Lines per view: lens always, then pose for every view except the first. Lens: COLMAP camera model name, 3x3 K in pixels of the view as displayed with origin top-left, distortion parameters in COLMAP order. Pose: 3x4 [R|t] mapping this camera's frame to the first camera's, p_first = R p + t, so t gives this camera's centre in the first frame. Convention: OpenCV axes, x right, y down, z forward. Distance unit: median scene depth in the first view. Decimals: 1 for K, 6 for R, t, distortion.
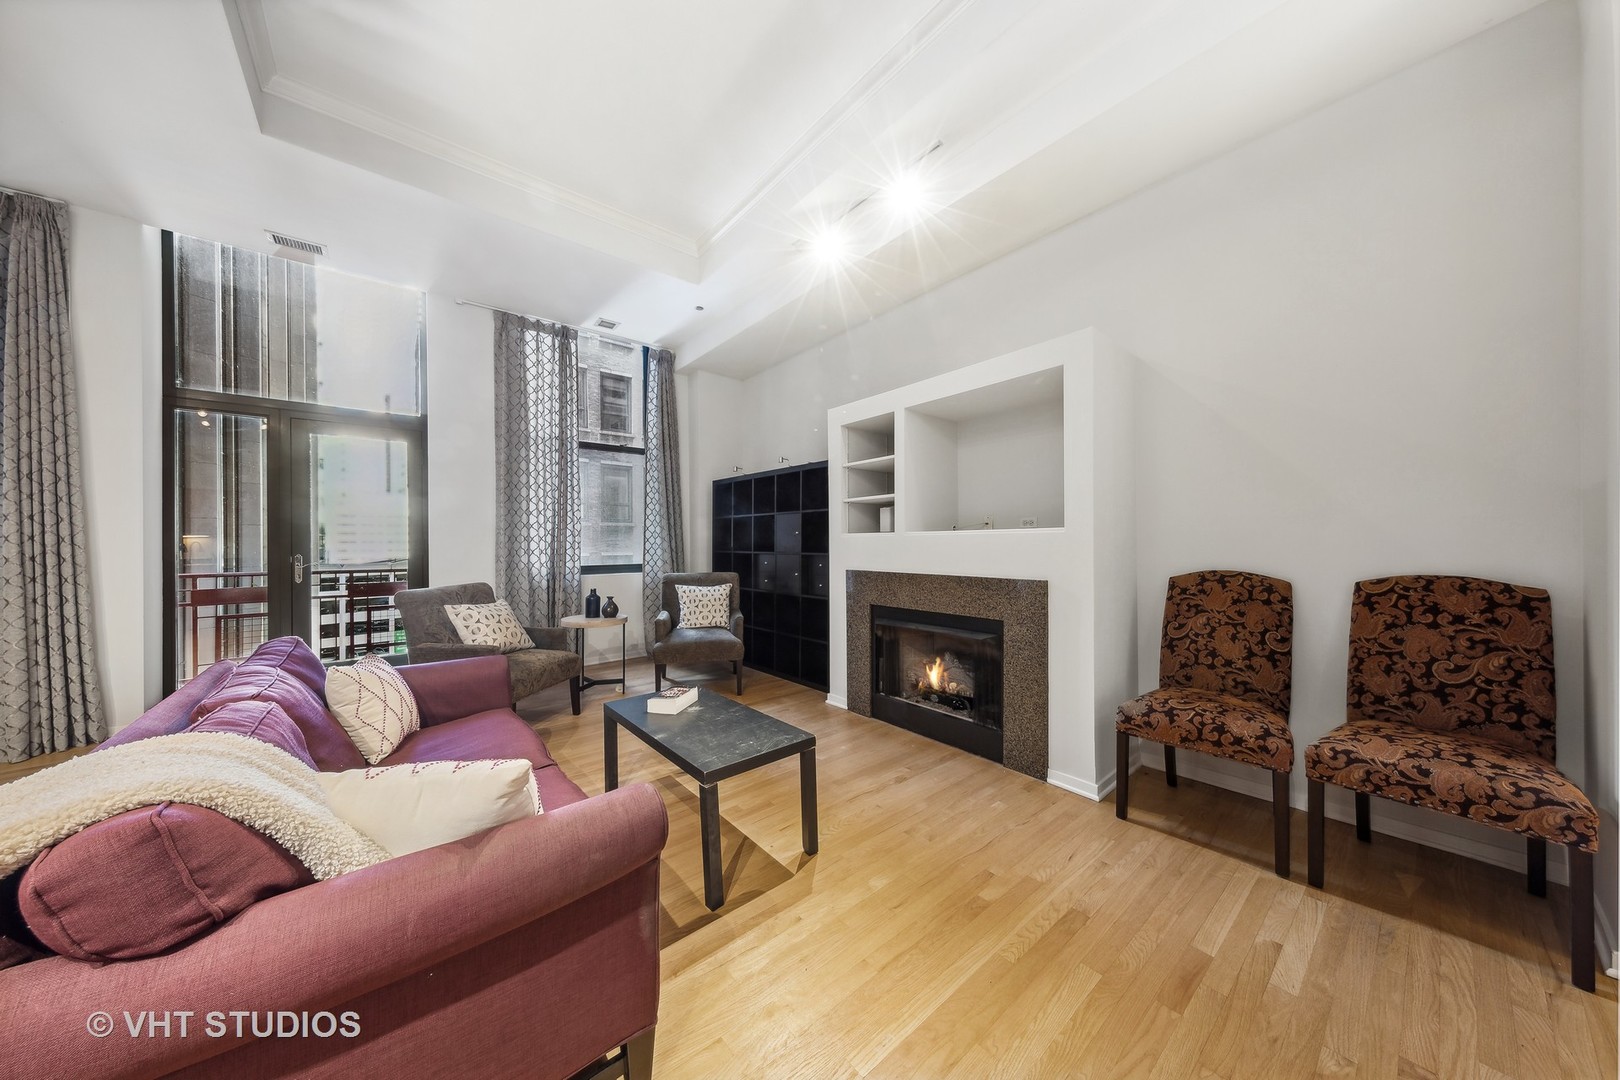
lens RADIAL K [[510.0, 0, 807.5], [0, 510.0, 541.9], [0, 0, 1]] dist [0.008813, -0.001051]
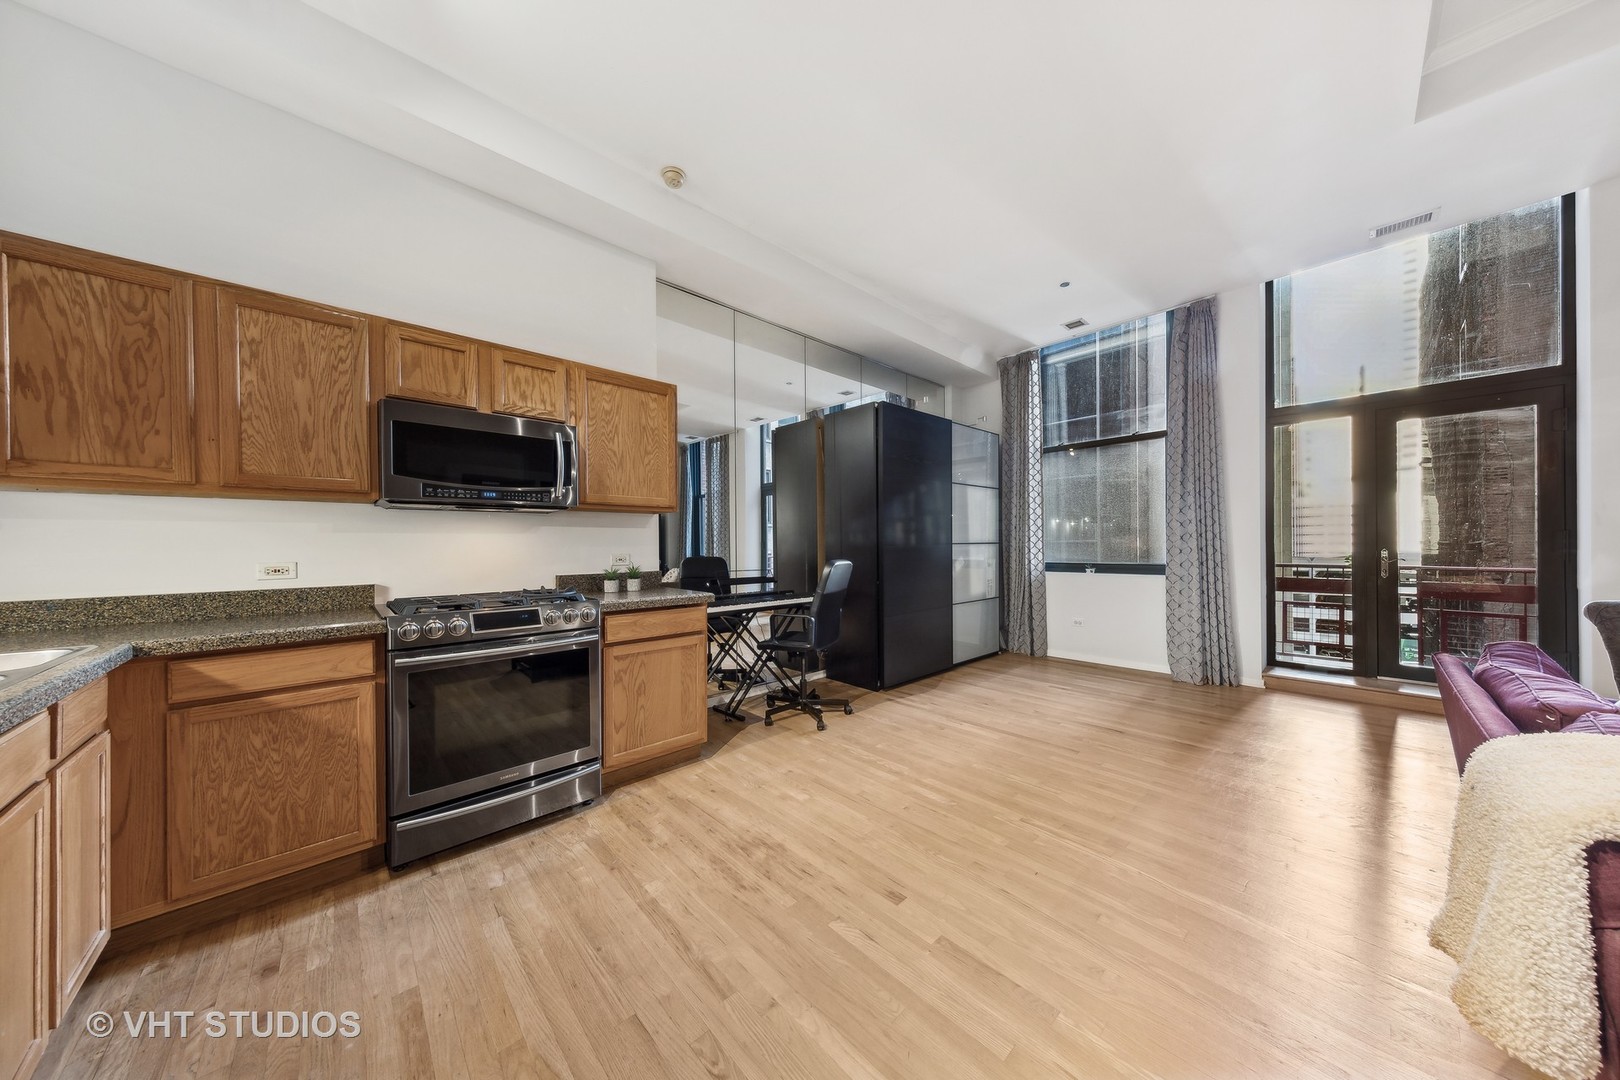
lens RADIAL K [[510.0, 0, 811.7], [0, 510.0, 545.9], [0, 0, 1]] dist [0.008813, -0.001051]
pose [[0.070334, 0.011488, -0.997457, -0.114033], [0.010721, 0.999867, 0.012272, -0.005173], [0.997466, -0.011557, 0.070201, -0.187877]]
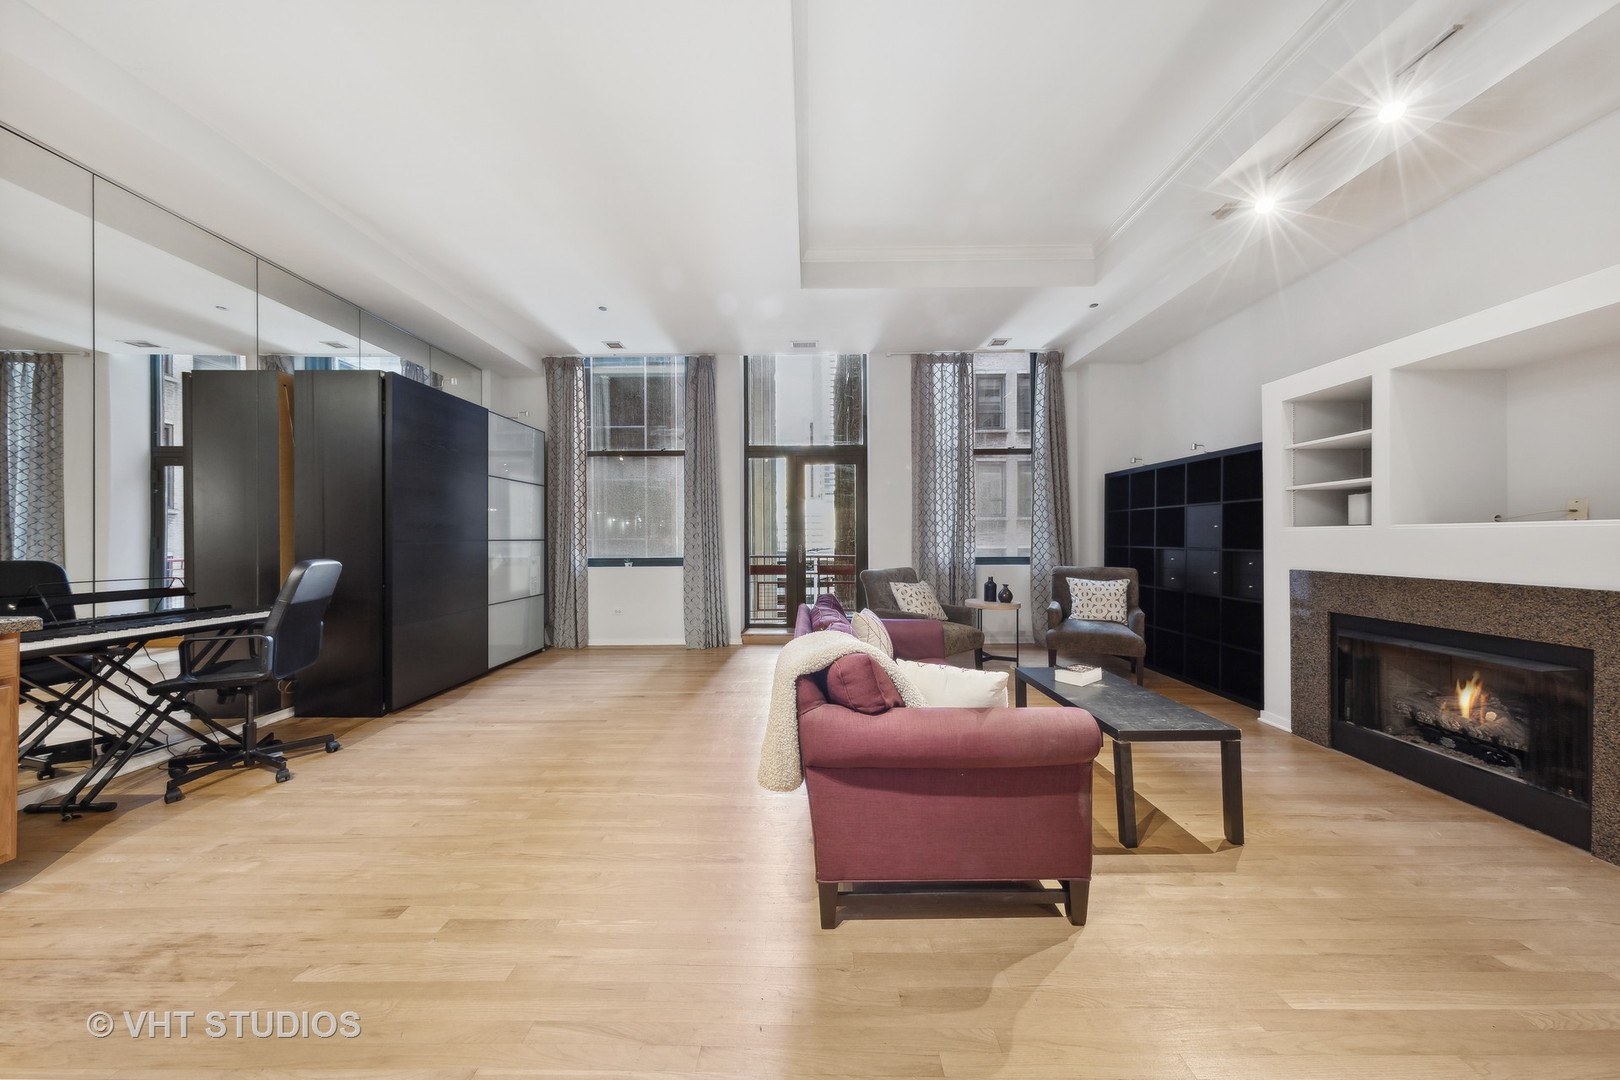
lens RADIAL K [[510.0, 0, 809.6], [0, 510.0, 538.5], [0, 0, 1]] dist [0.008813, -0.001051]
pose [[0.772199, 0.003968, -0.635368, 0.000596], [-0.000131, 0.999981, 0.006086, -0.003217], [0.635381, -0.004617, 0.772185, -0.197283]]
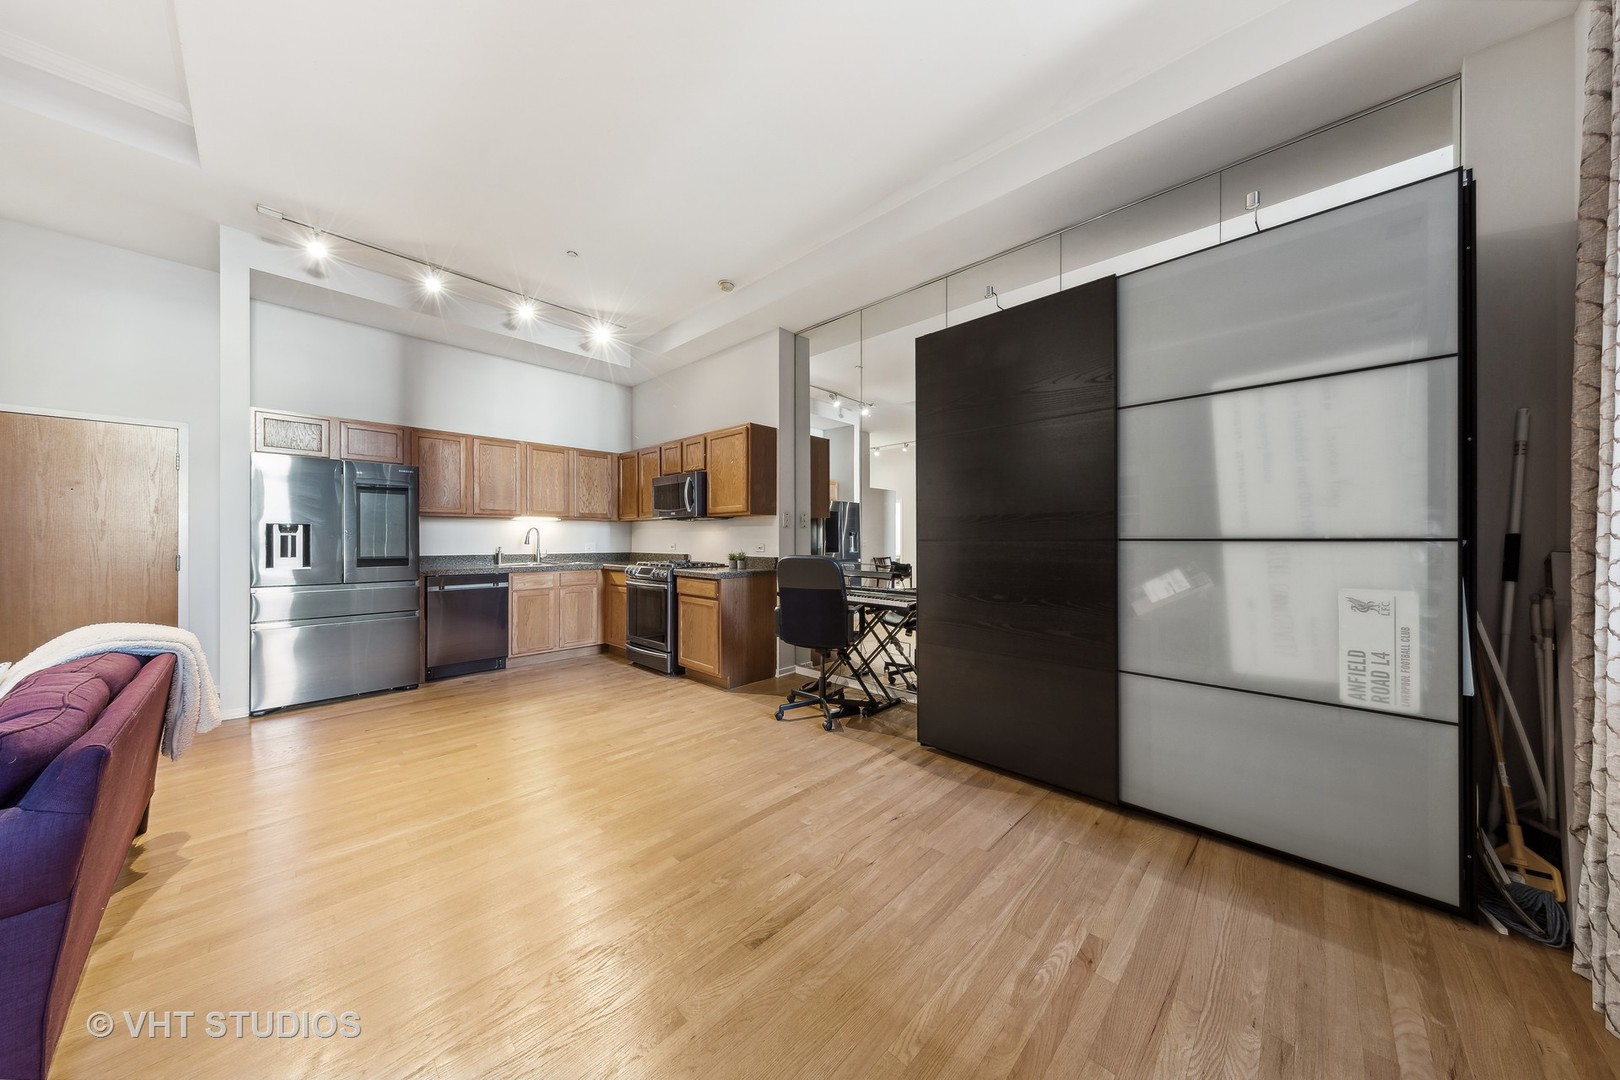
lens RADIAL K [[510.0, 0, 804.0], [0, 510.0, 541.0], [0, 0, 1]] dist [0.008813, -0.001051]
pose [[-0.991907, 0.007181, -0.126762, -1.036843], [0.006978, 0.999974, 0.002047, 0.007130], [0.126773, 0.001146, -0.991931, 0.929818]]
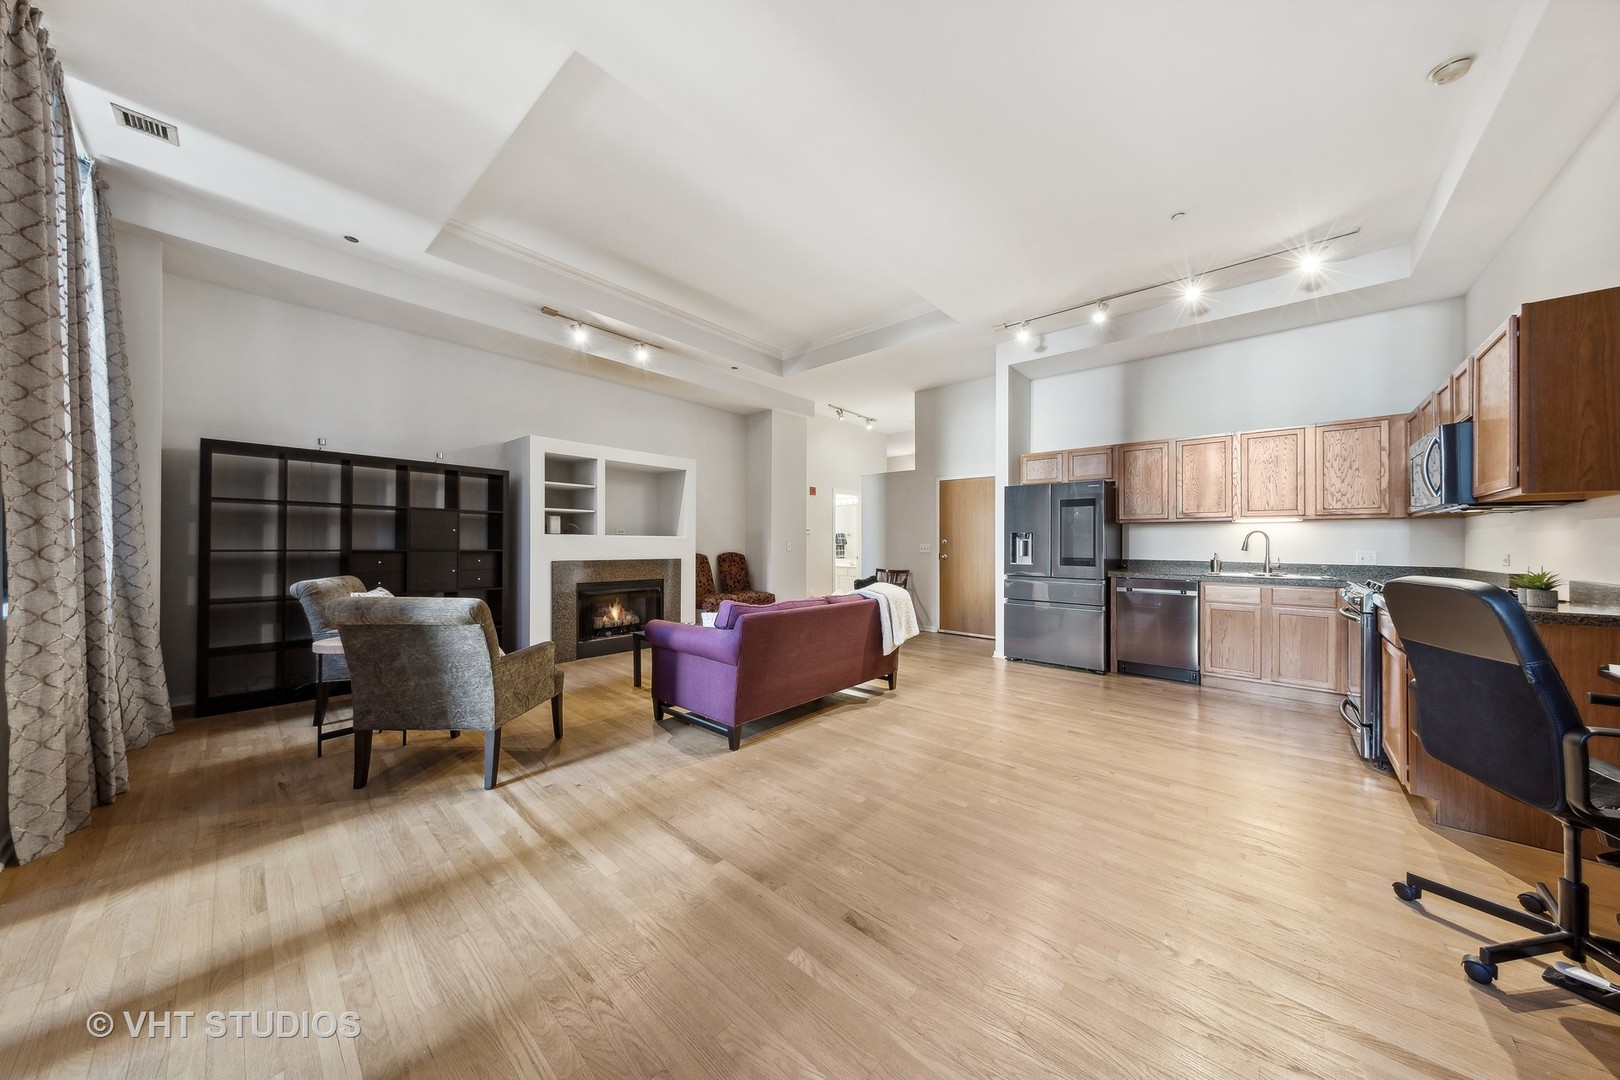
lens RADIAL K [[510.0, 0, 828.6], [0, 510.0, 542.7], [0, 0, 1]] dist [0.008813, -0.001051]
pose [[-0.184582, 0.006707, 0.982794, -1.520728], [-0.007373, 0.999939, -0.008209, 0.013003], [-0.982789, -0.008761, -0.184521, 0.587355]]
